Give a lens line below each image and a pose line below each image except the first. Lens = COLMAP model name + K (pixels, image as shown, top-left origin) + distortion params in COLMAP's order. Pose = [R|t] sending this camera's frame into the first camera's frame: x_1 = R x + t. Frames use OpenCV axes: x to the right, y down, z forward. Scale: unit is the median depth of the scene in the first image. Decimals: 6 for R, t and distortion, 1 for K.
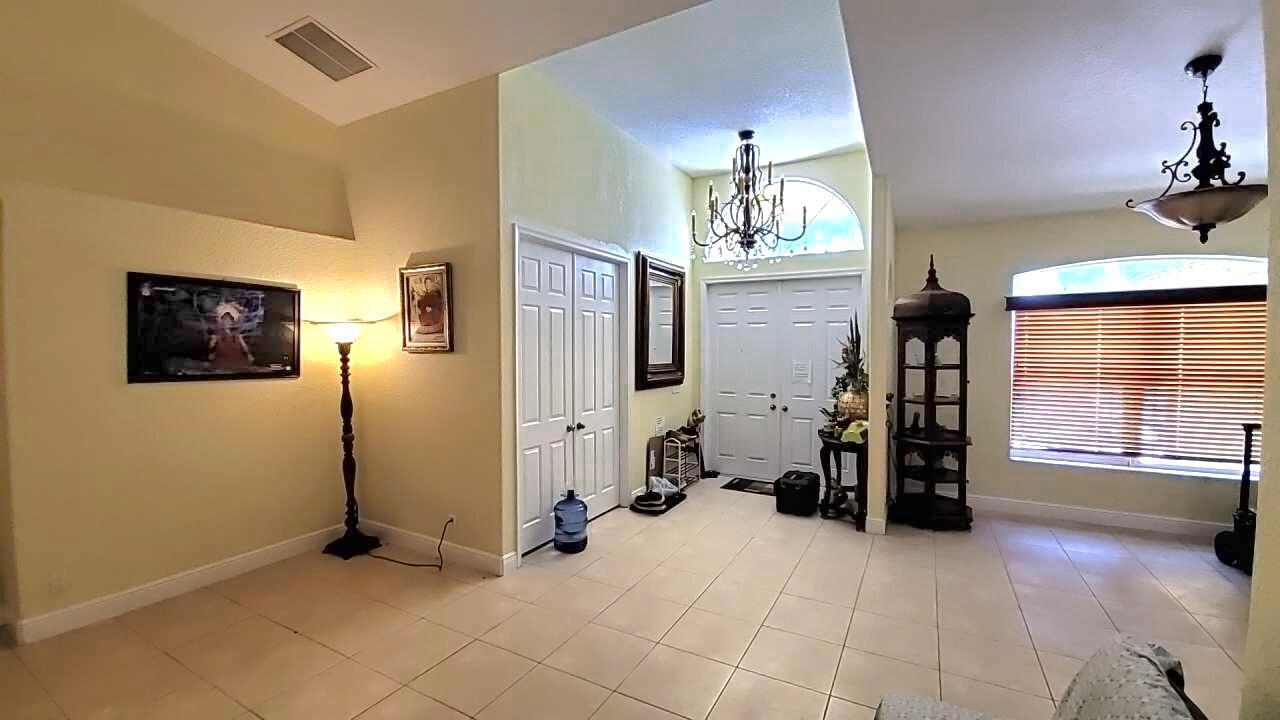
lens RADIAL K [[516.3, 0, 640.0], [0, 516.3, 360.0], [0, 0, 1]] dist [-0.009288, -0.000384]
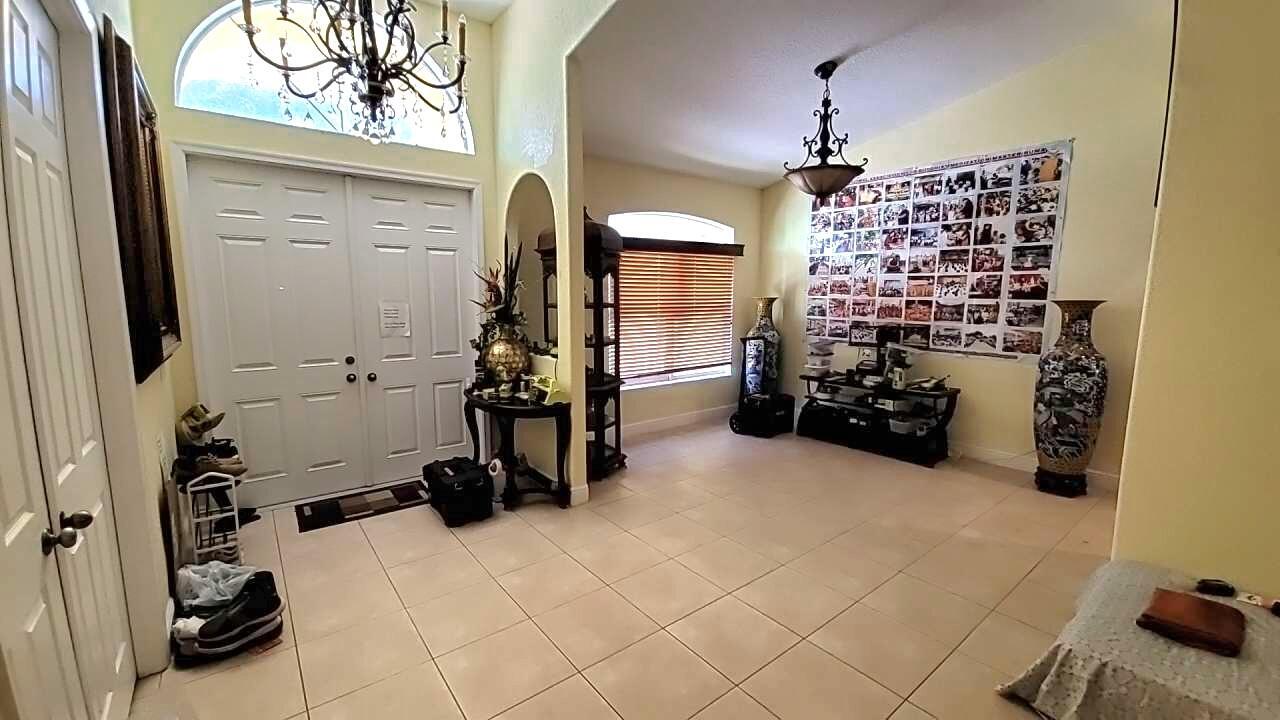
lens RADIAL K [[516.3, 0, 640.0], [0, 516.3, 360.0], [0, 0, 1]] dist [-0.009288, -0.000384]
pose [[0.389096, -0.116207, 0.913838, -0.278228], [0.022336, 0.992910, 0.116752, 0.004030], [-0.920927, -0.025016, 0.388932, 0.637762]]
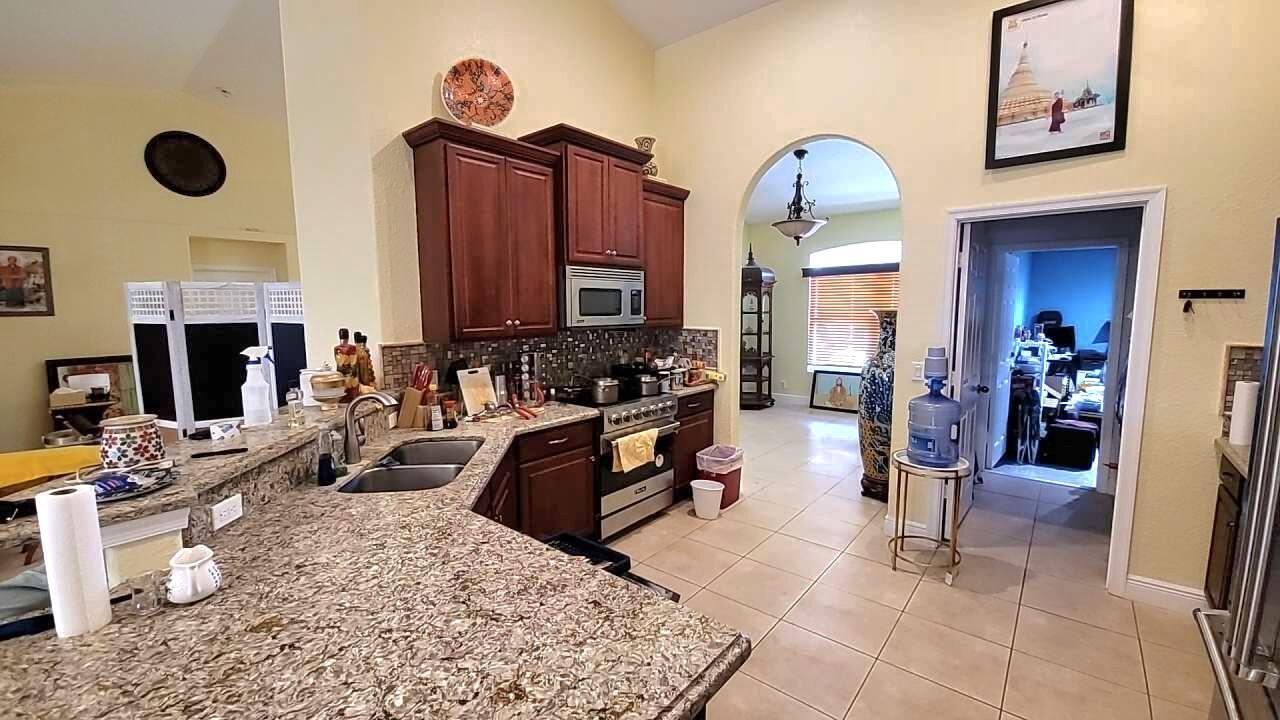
lens RADIAL K [[516.3, 0, 640.0], [0, 516.3, 360.0], [0, 0, 1]] dist [-0.009288, -0.000384]
pose [[0.979851, 0.021529, -0.198567, 0.646208], [-0.005002, 0.996507, 0.083362, 0.035707], [0.199668, -0.080689, 0.976536, -0.804608]]
